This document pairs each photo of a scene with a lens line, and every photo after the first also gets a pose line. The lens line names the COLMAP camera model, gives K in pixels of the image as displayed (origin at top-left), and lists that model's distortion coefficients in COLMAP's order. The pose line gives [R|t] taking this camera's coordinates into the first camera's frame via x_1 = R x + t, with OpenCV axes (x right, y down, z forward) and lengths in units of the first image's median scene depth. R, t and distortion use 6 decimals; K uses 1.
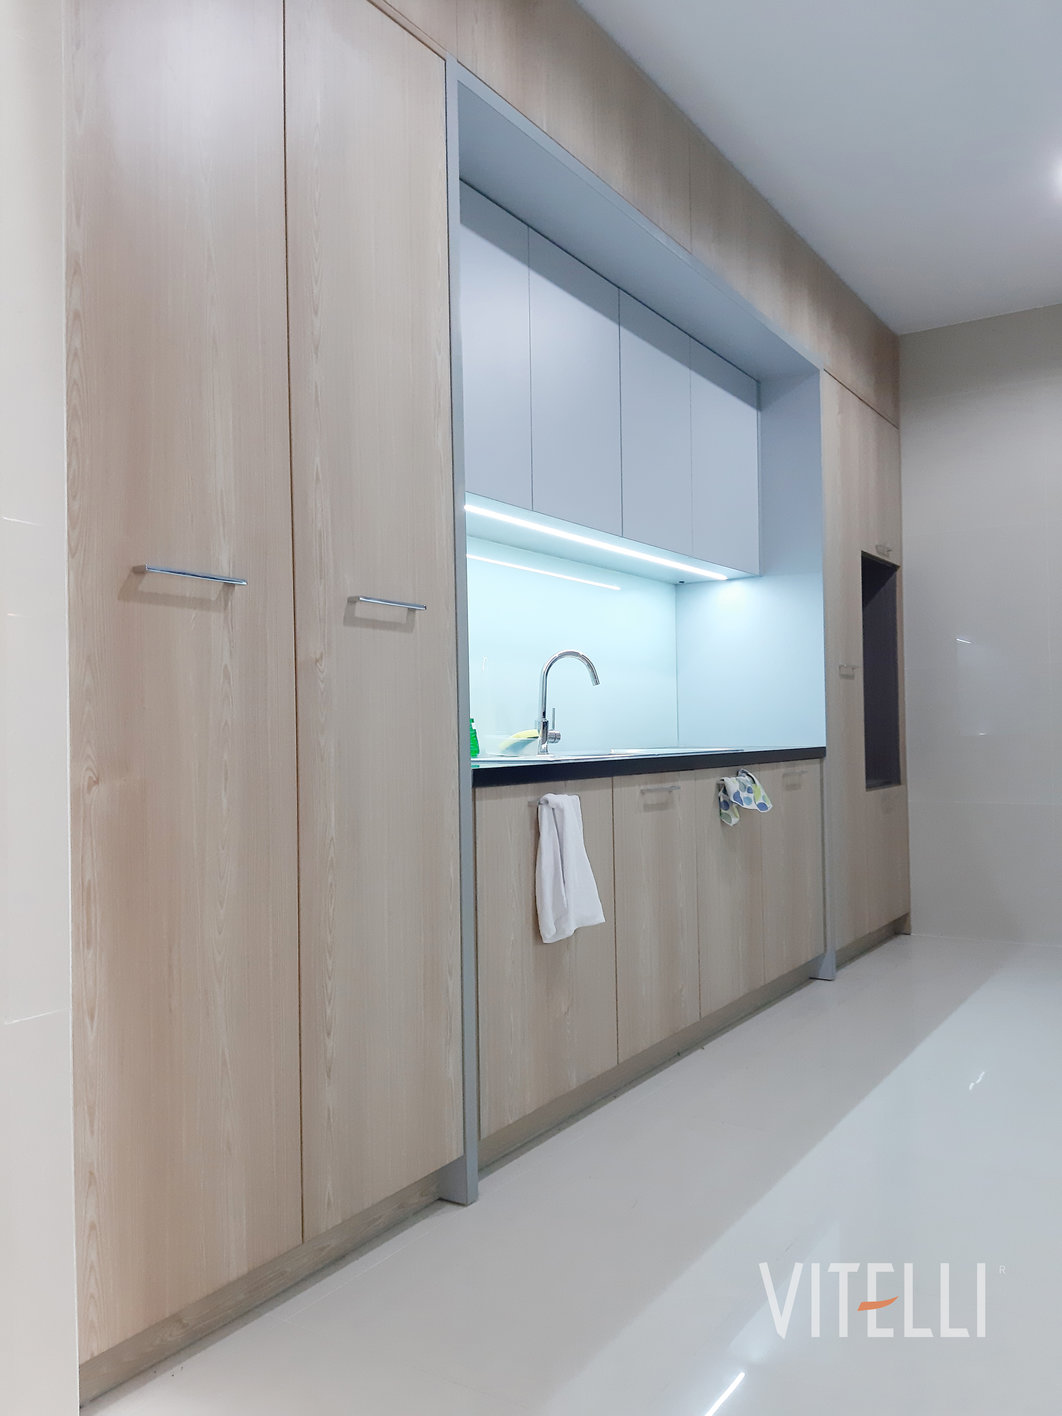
lens RADIAL K [[1122.1, 0, 530.6], [0, 1122.1, 719.1], [0, 0, 1]] dist [0.103861, -0.226988]
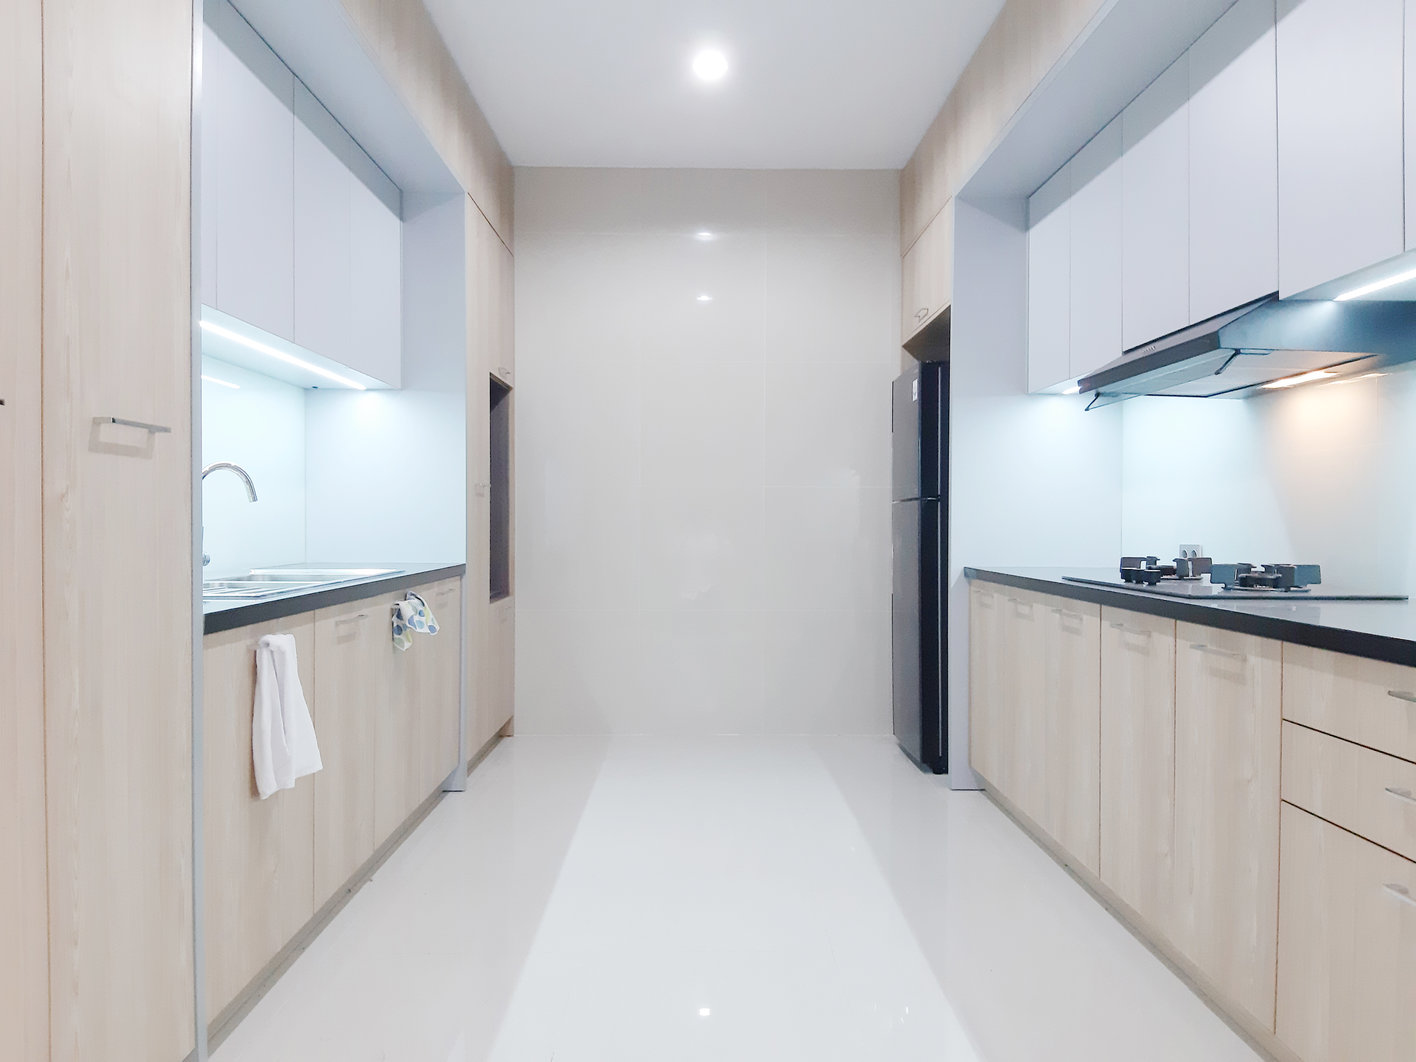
lens RADIAL K [[1122.1, 0, 708.0], [0, 1122.1, 531.0], [0, 0, 1]] dist [0.103861, -0.226988]
pose [[0.832065, 0.016821, 0.554423, -0.149476], [-0.028109, 0.999535, 0.011860, -0.028969], [-0.553966, -0.025452, 0.832150, 0.034724]]
